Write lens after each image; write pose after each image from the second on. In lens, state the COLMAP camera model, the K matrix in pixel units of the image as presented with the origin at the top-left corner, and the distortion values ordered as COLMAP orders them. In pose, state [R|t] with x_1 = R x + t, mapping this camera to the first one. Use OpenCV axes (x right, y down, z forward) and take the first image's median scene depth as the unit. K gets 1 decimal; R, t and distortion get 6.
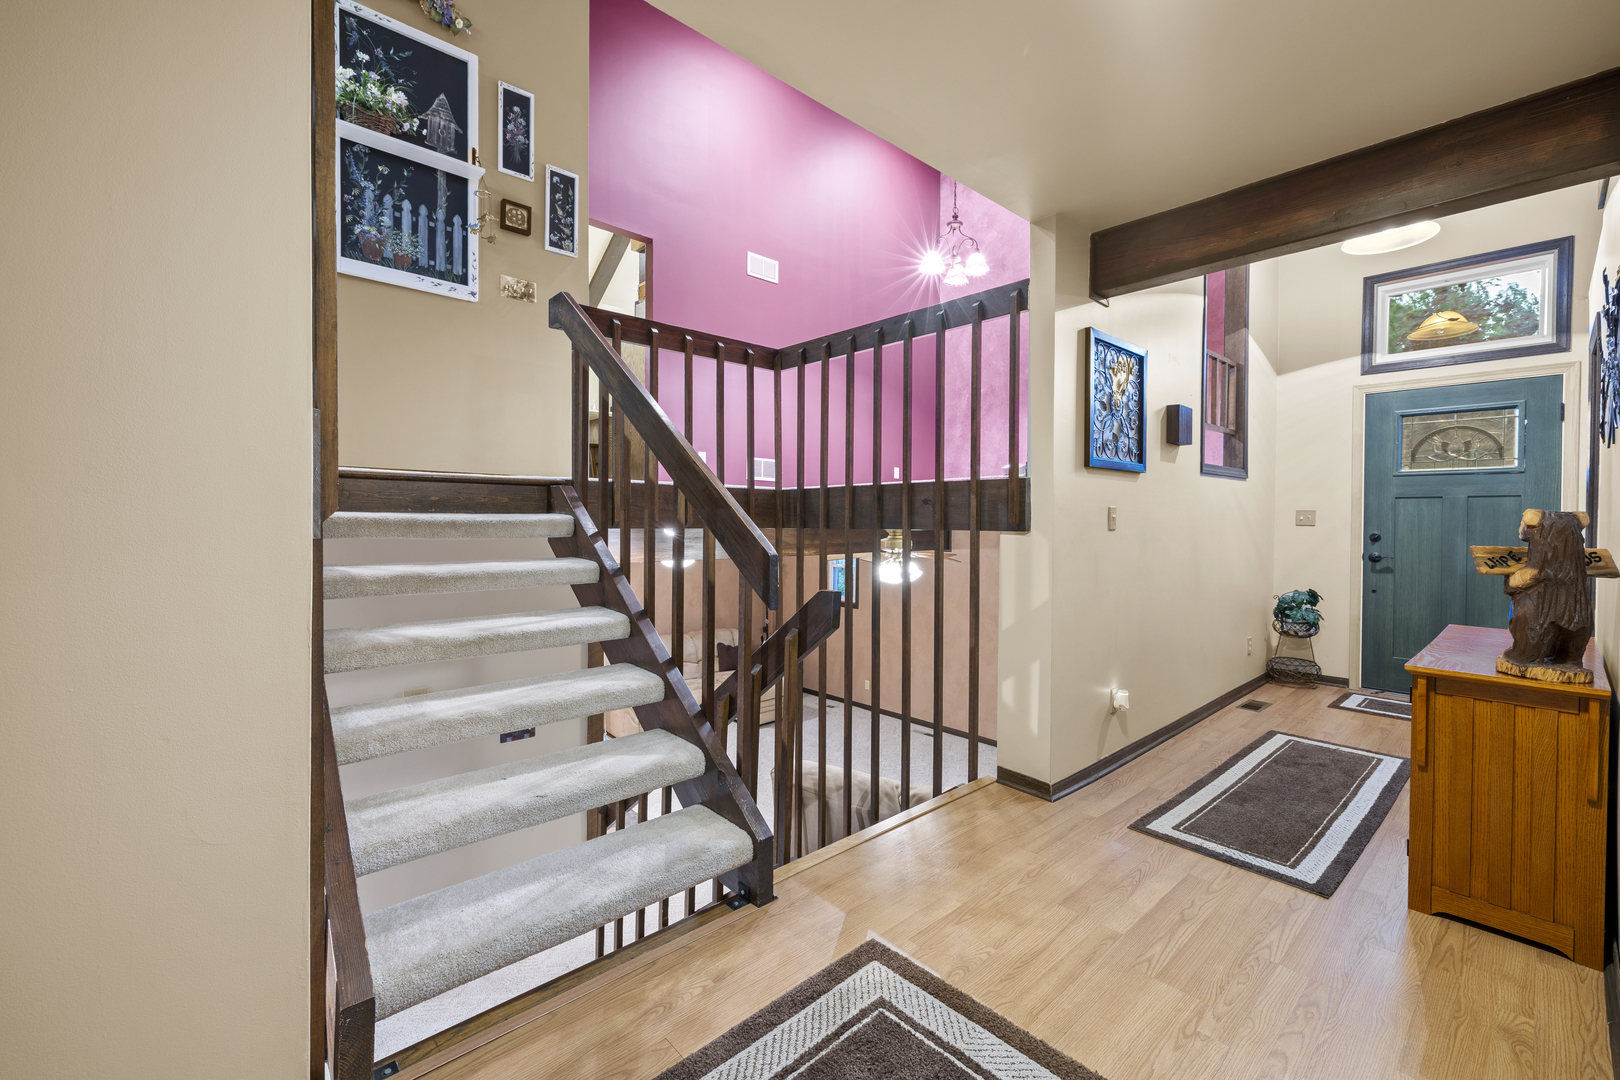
lens RADIAL K [[685.6, 0, 810.0], [0, 685.6, 540.0], [0, 0, 1]] dist [-0.000226, -0.000068]
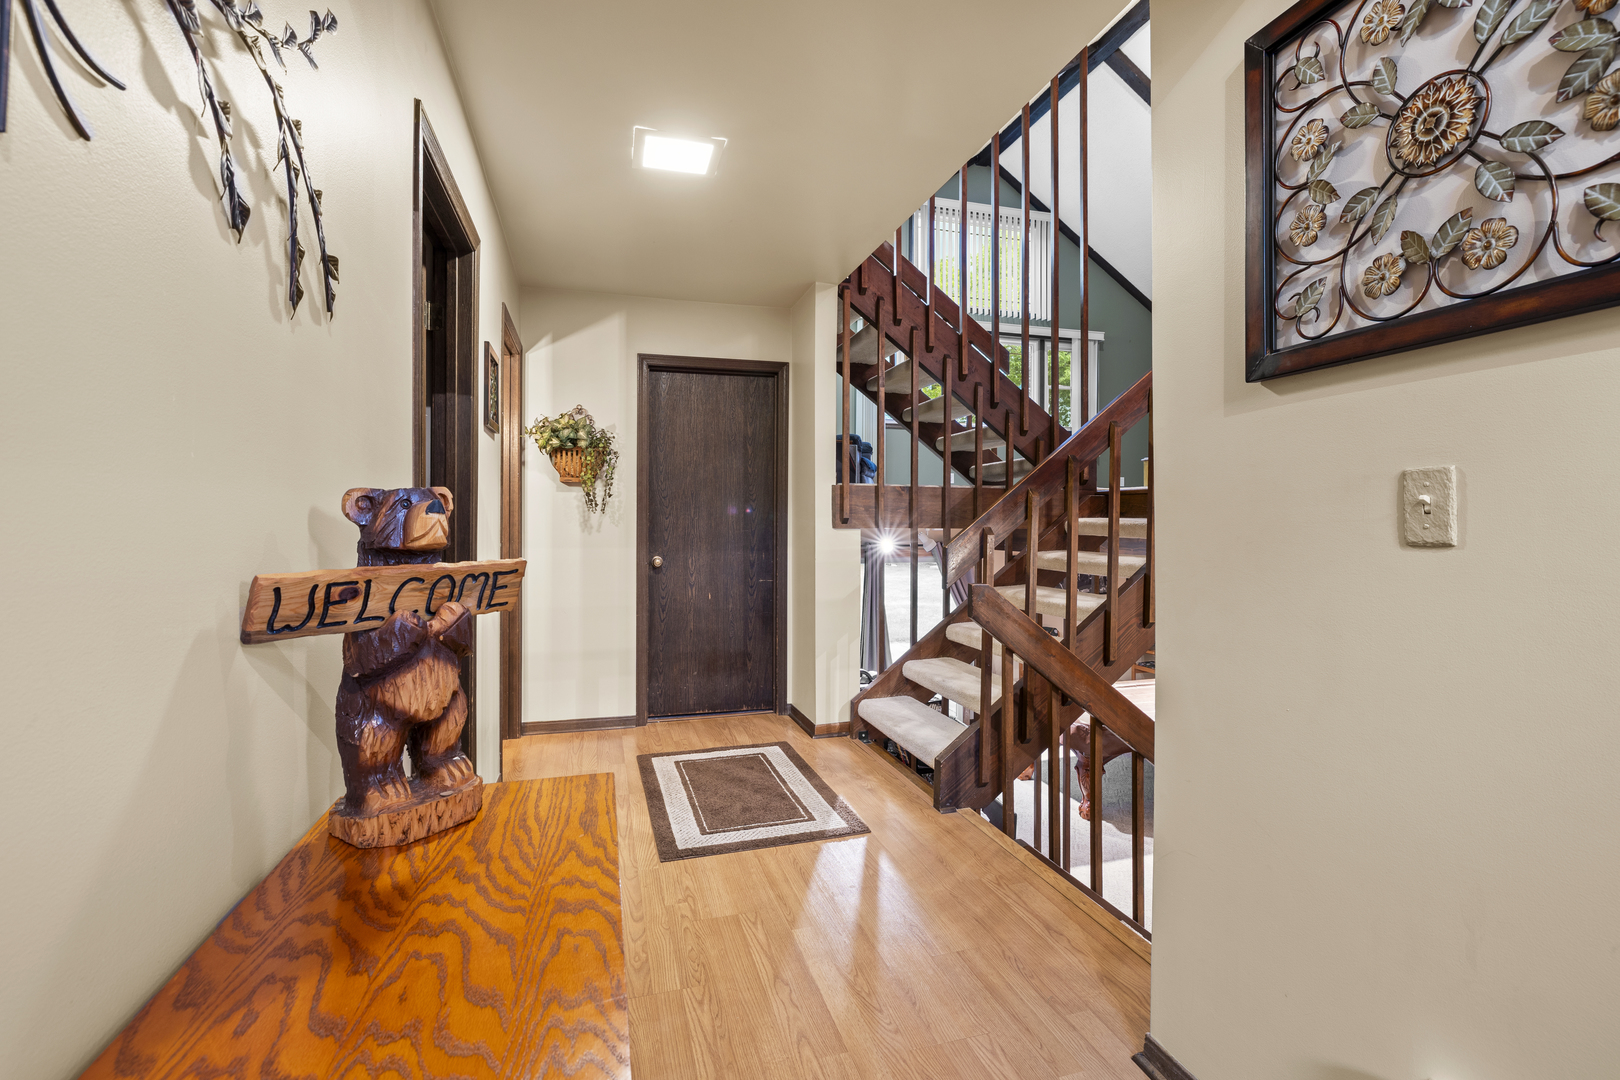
lens RADIAL K [[718.6, 0, 810.0], [0, 718.6, 540.0], [0, 0, 1]] dist [0.000054, 0.000002]
pose [[-0.444348, 0.012465, -0.895768, 0.644045], [-0.026245, 0.999293, 0.026924, -0.014175], [0.895470, 0.035473, -0.443706, 0.684247]]
